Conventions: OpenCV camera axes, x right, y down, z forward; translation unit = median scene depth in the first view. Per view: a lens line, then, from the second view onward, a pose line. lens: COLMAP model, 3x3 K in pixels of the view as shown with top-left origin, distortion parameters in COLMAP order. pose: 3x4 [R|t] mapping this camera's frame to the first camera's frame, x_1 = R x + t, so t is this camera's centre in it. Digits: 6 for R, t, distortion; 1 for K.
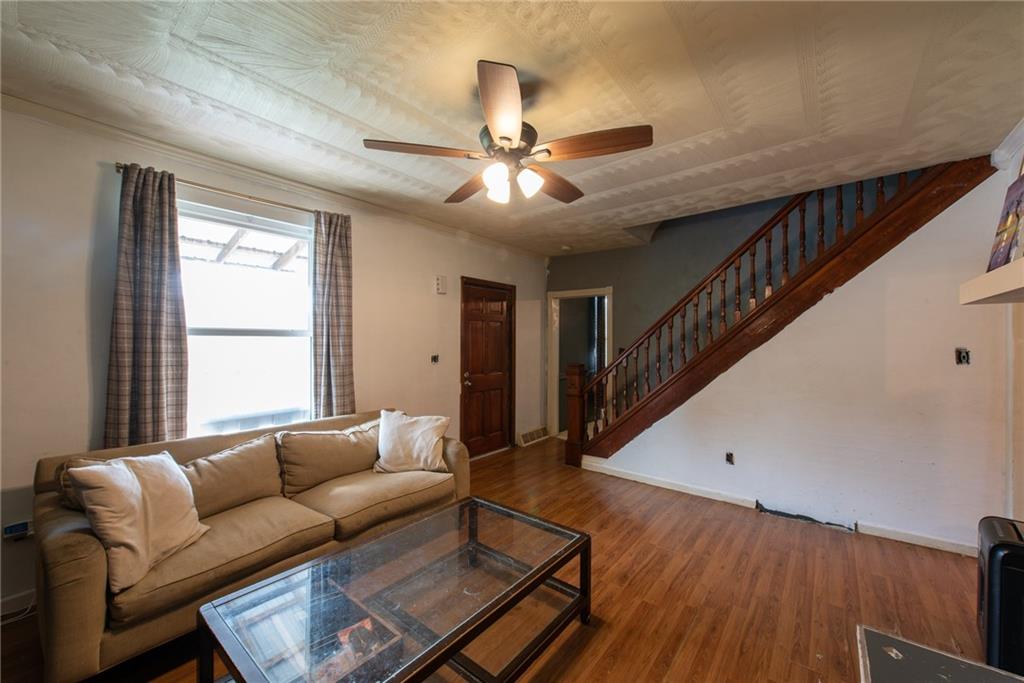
lens RADIAL K [[392.4, 0, 515.8], [0, 392.4, 344.6], [0, 0, 1]] dist [0.000326, 0.000056]
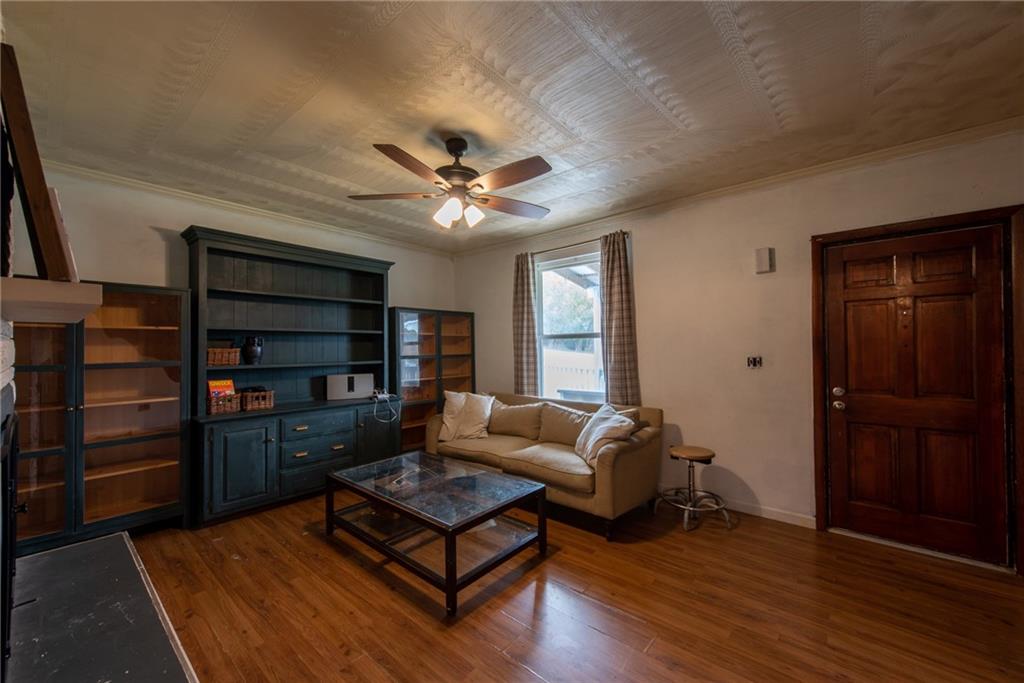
lens RADIAL K [[399.1, 0, 511.1], [0, 399.1, 344.7], [0, 0, 1]] dist [0.002471, 0.000188]
pose [[-0.035263, -0.006049, -0.999360, 0.899097], [0.008563, 0.999943, -0.006355, 0.007000], [0.999341, -0.008782, -0.035210, 0.882522]]
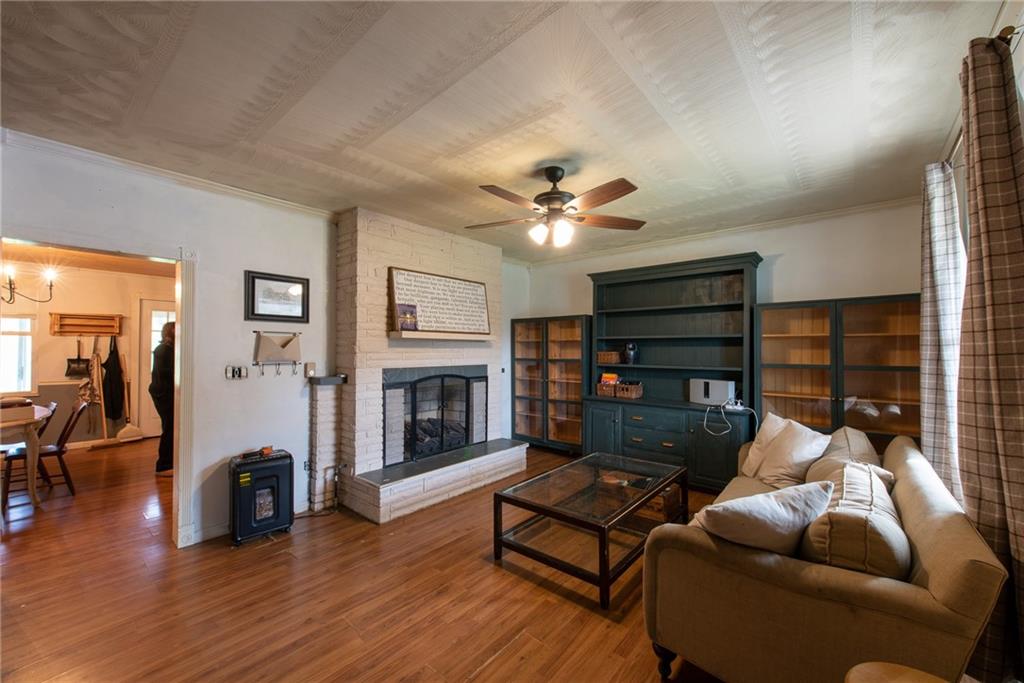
lens RADIAL K [[392.4, 0, 515.8], [0, 392.4, 344.6], [0, 0, 1]] dist [0.000326, 0.000056]
pose [[-0.999571, -0.001891, 0.029224, 0.057196], [-0.002289, 0.999905, -0.013591, -0.004803], [-0.029196, -0.013652, -0.999480, 1.731572]]
